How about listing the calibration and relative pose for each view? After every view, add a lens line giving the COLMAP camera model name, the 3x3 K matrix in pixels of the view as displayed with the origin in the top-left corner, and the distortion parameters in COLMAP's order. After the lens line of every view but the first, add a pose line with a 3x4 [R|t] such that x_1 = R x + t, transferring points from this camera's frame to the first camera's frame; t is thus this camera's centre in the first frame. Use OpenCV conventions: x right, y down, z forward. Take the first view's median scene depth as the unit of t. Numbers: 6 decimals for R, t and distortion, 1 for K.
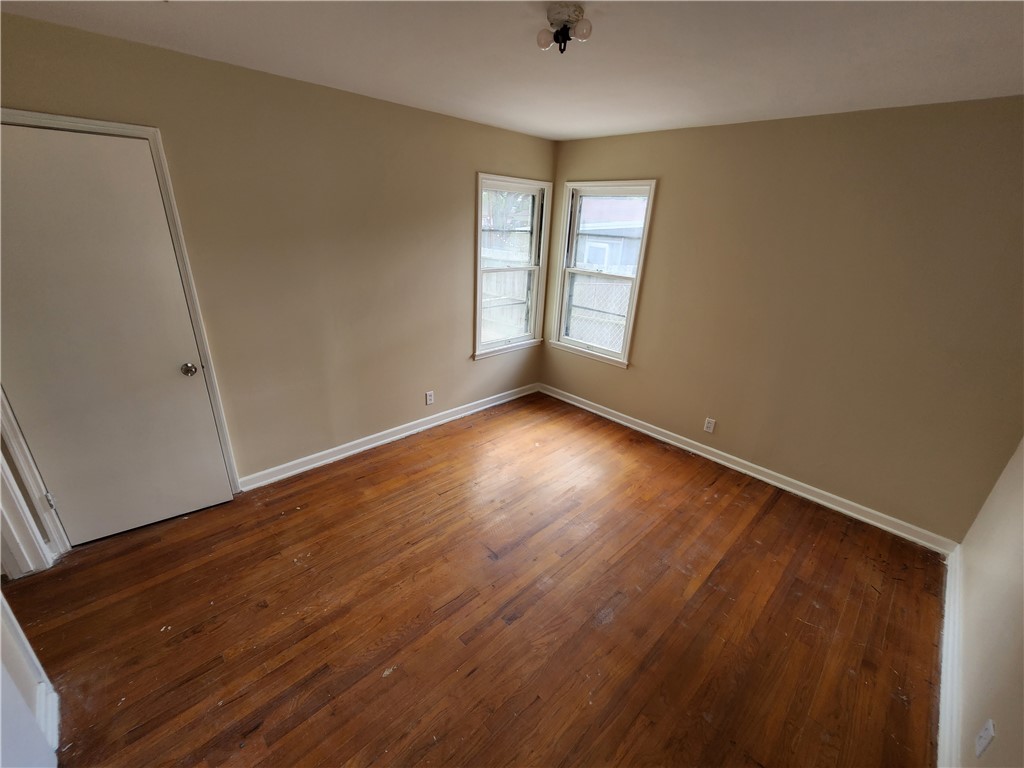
lens RADIAL K [[416.7, 0, 508.9], [0, 416.7, 387.3], [0, 0, 1]] dist [0.004710, -0.000177]
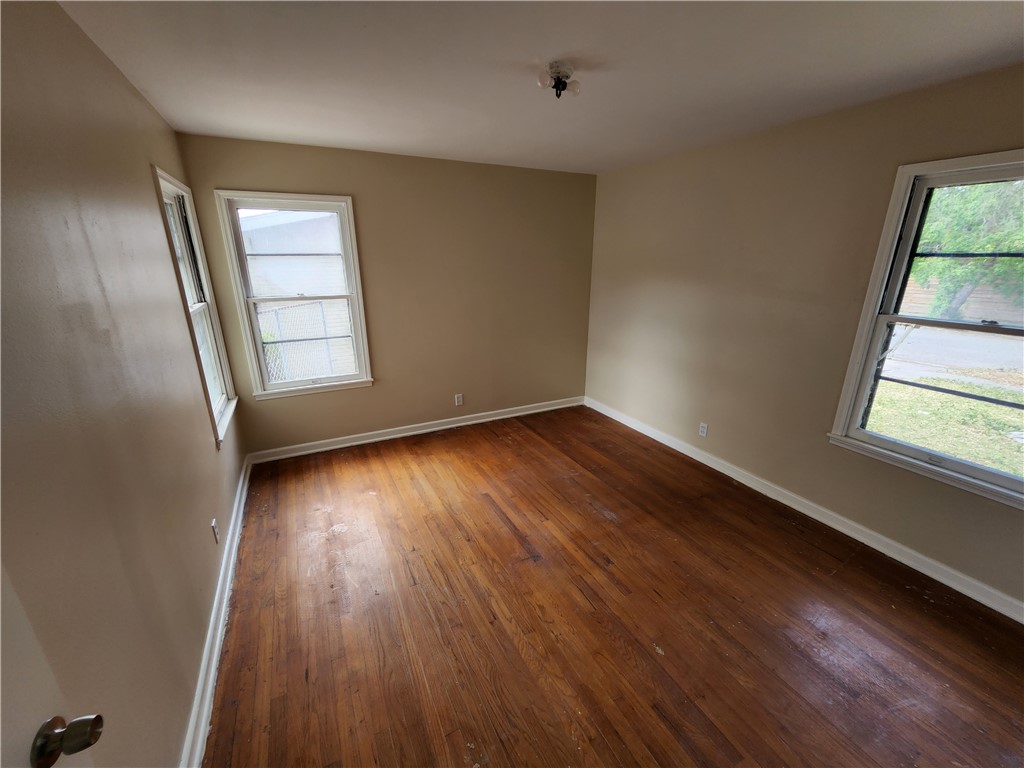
lens RADIAL K [[416.7, 0, 512.2], [0, 416.7, 388.5], [0, 0, 1]] dist [0.004710, -0.000177]
pose [[0.324032, -0.333265, 0.885403, -0.731941], [0.368360, 0.906485, 0.206391, -0.180505], [-0.871386, 0.259269, 0.416491, 0.461157]]
